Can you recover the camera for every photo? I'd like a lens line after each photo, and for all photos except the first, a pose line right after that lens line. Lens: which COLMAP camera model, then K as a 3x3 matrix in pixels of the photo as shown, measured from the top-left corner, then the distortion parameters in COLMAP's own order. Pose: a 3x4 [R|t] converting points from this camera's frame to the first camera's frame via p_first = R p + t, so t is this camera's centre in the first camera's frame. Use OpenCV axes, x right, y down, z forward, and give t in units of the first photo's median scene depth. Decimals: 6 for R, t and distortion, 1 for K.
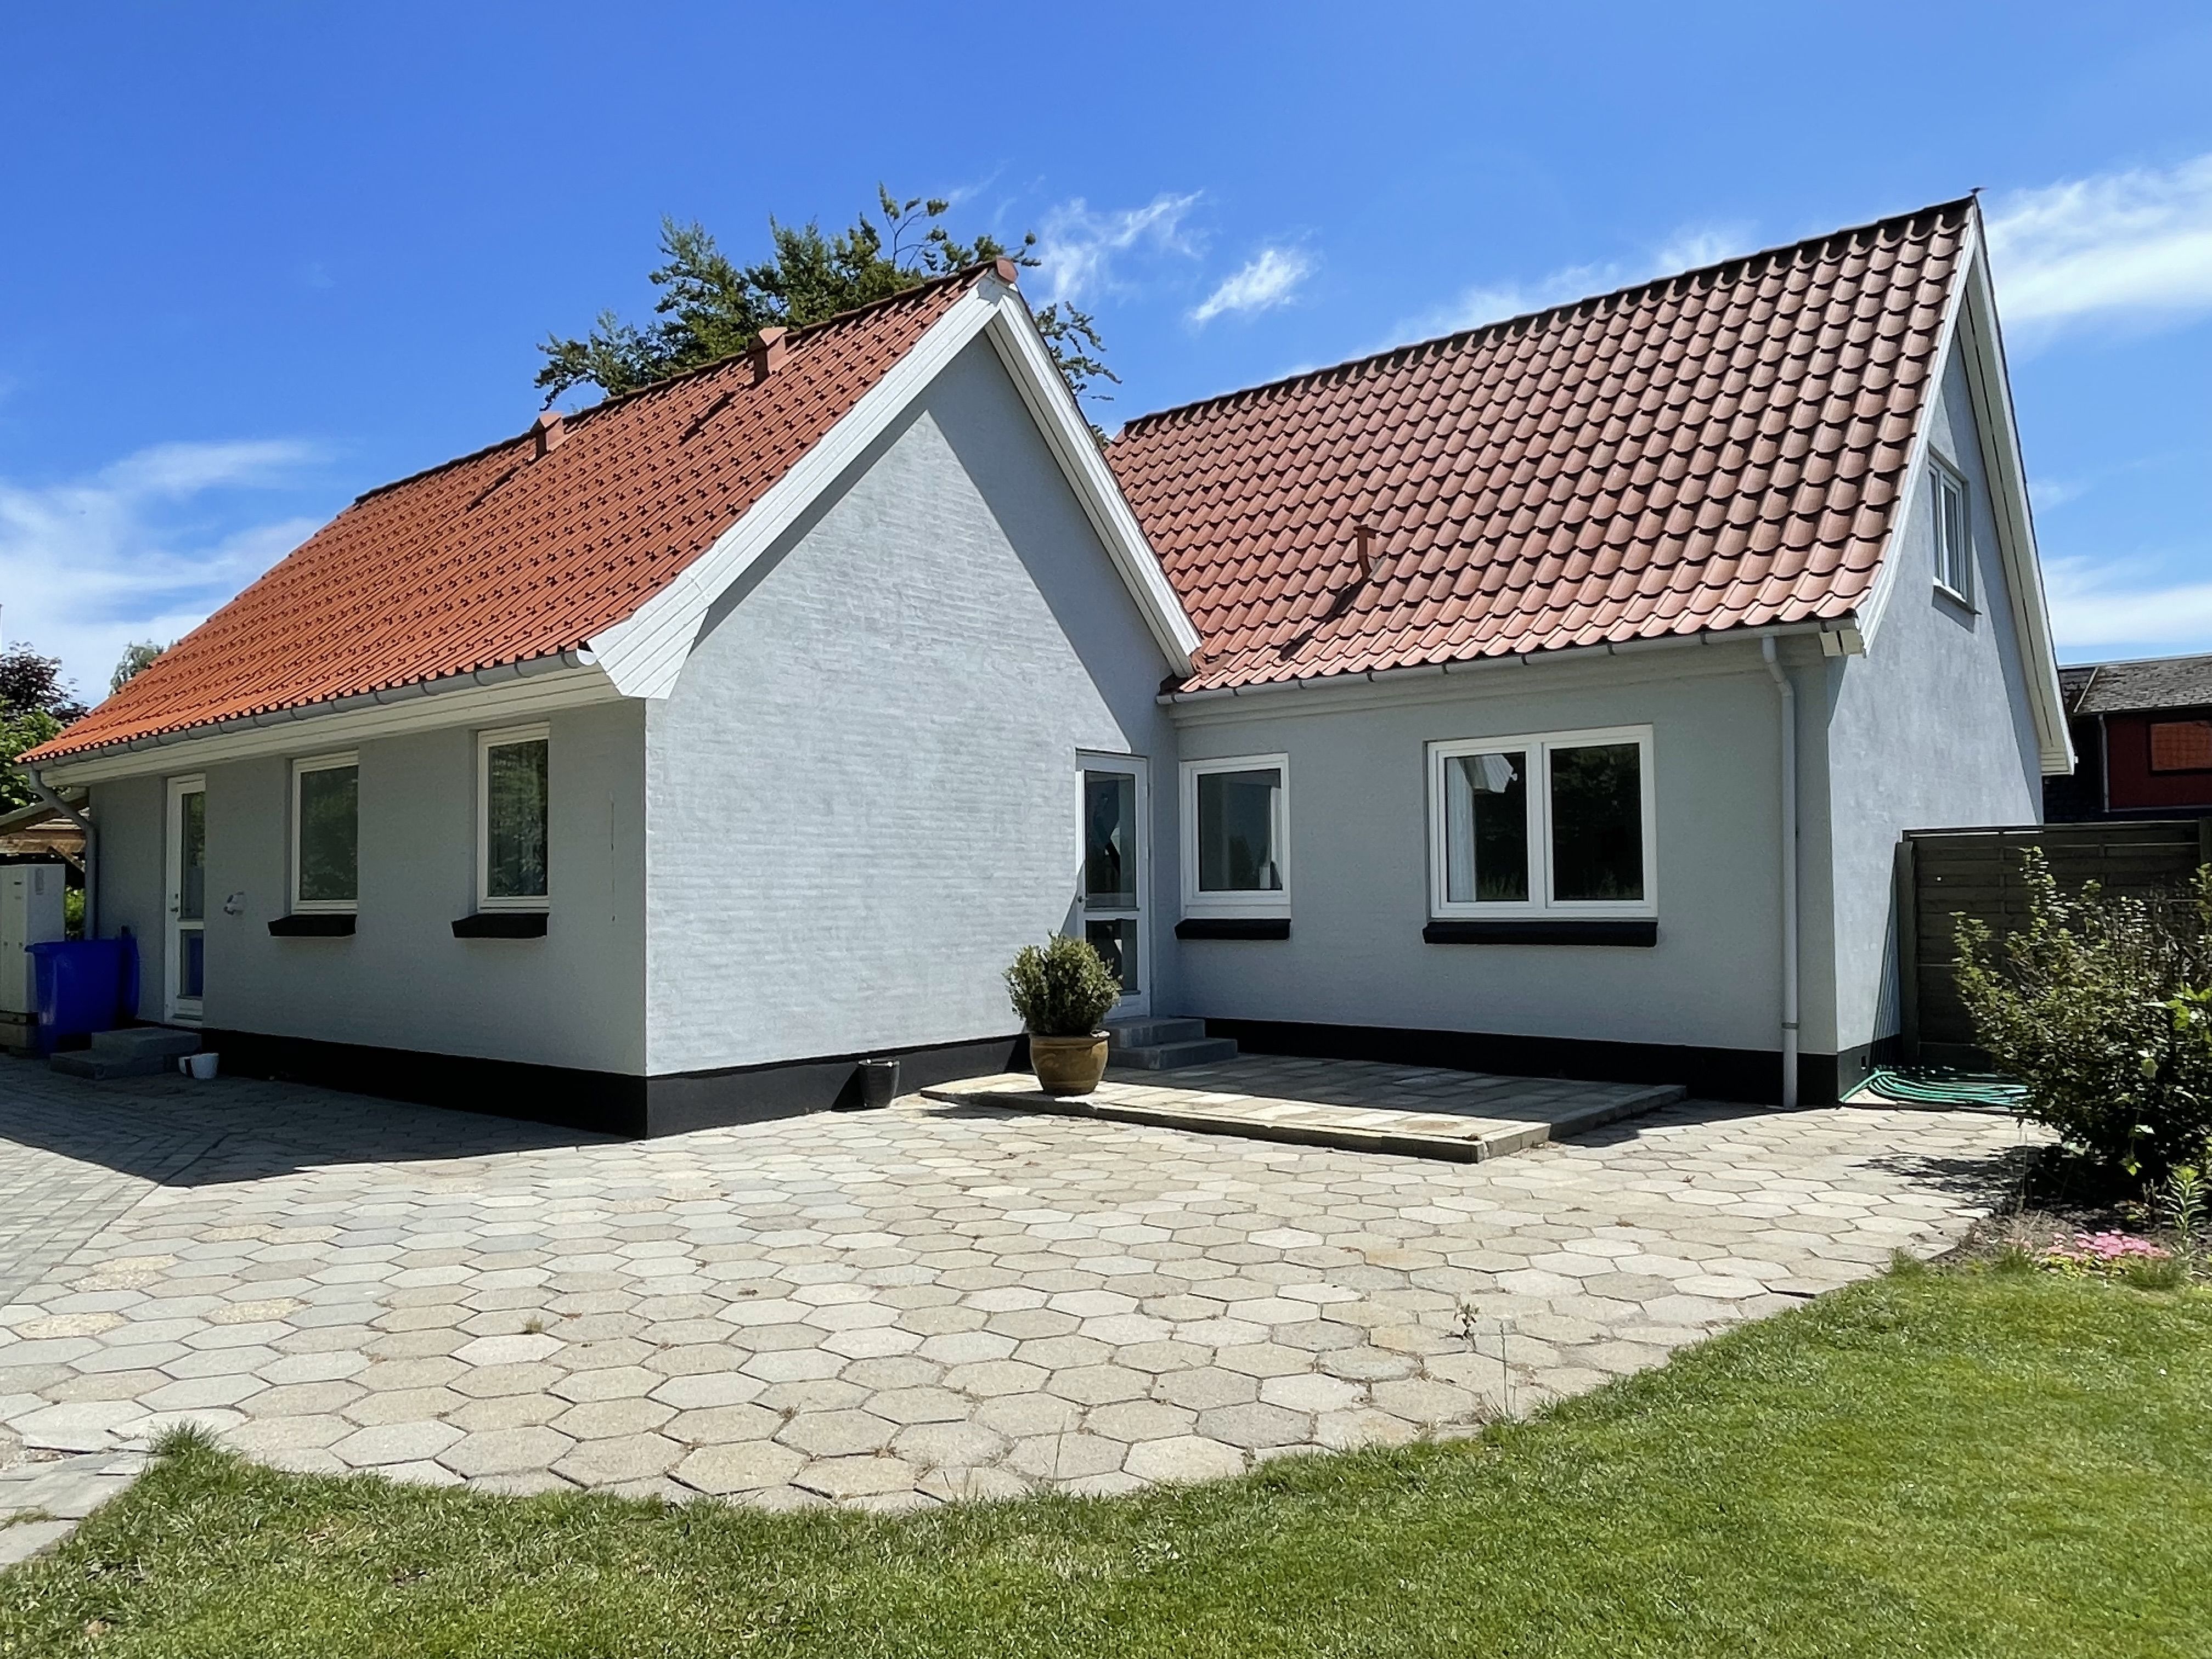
lens RADIAL K [[1550.7, 0, 1106.0], [0, 1550.7, 829.5], [0, 0, 1]] dist [-0.004053, -0.001243]
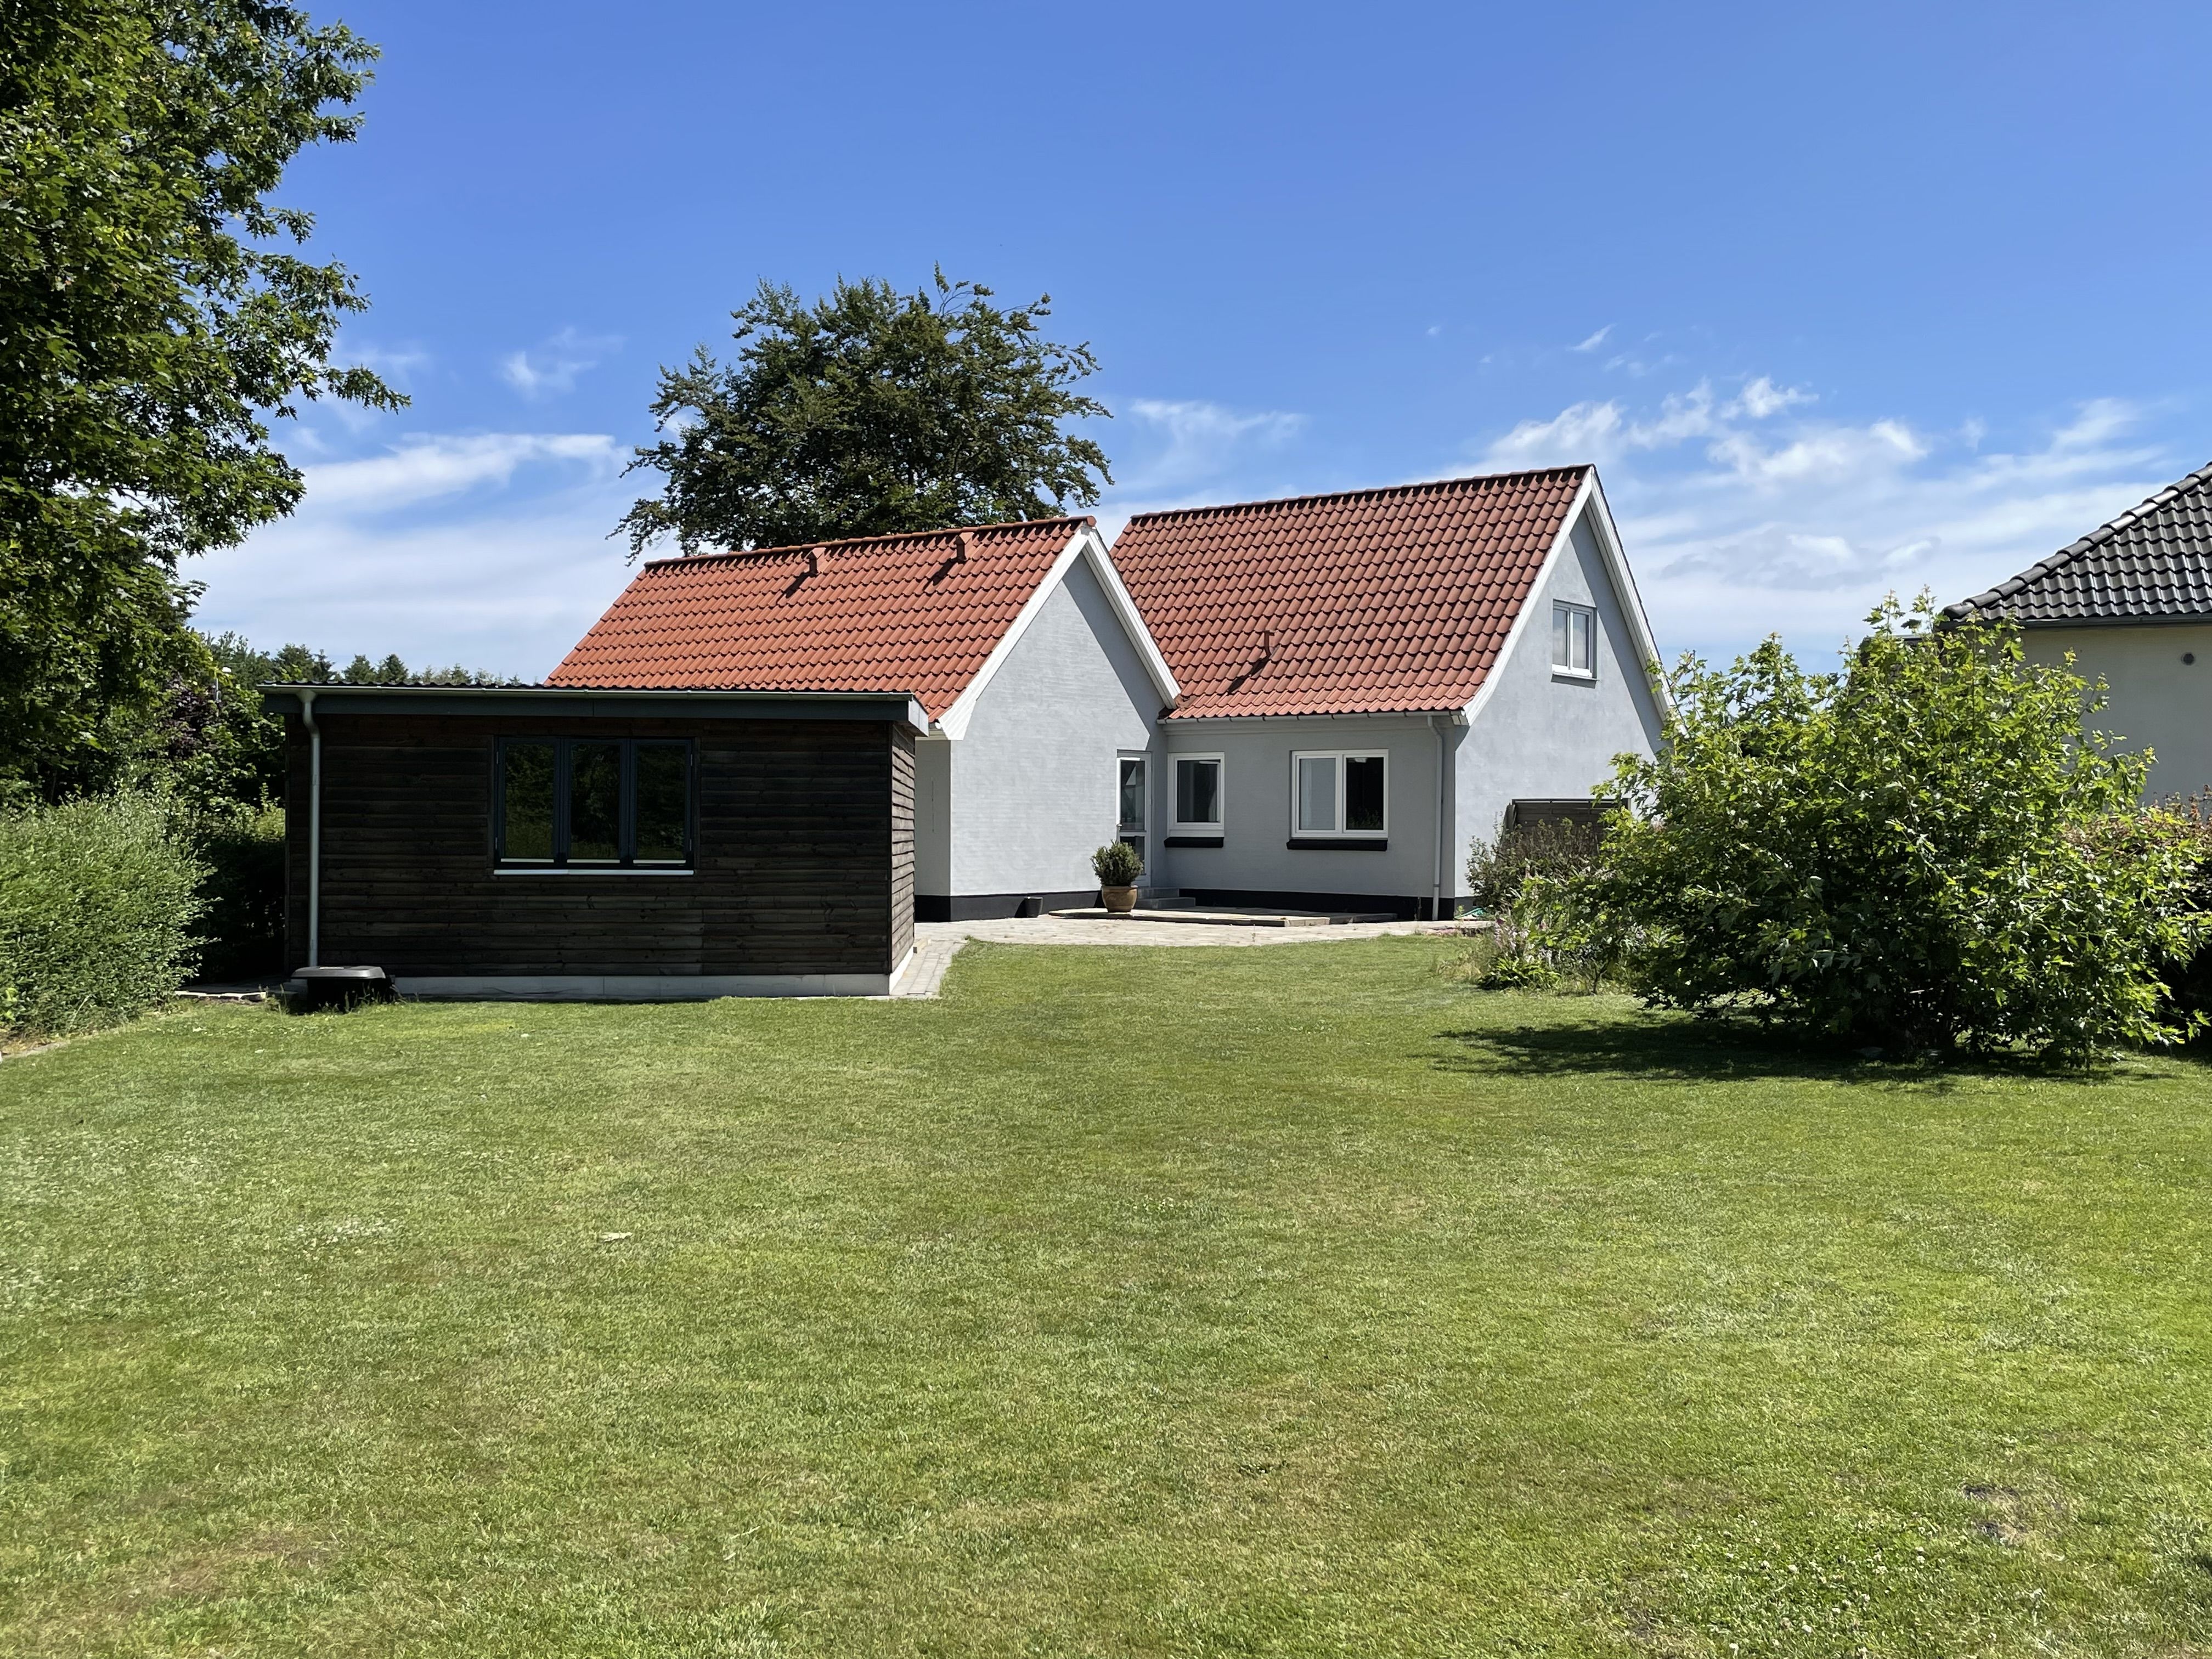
lens RADIAL K [[2058.6, 0, 1106.0], [0, 2058.6, 829.5], [0, 0, 1]] dist [0.001501, 0.000319]
pose [[0.999206, 0.015926, 0.036529, -0.140223], [-0.017607, 0.998779, 0.046162, -0.077781], [-0.035750, -0.046768, 0.998266, -1.781090]]
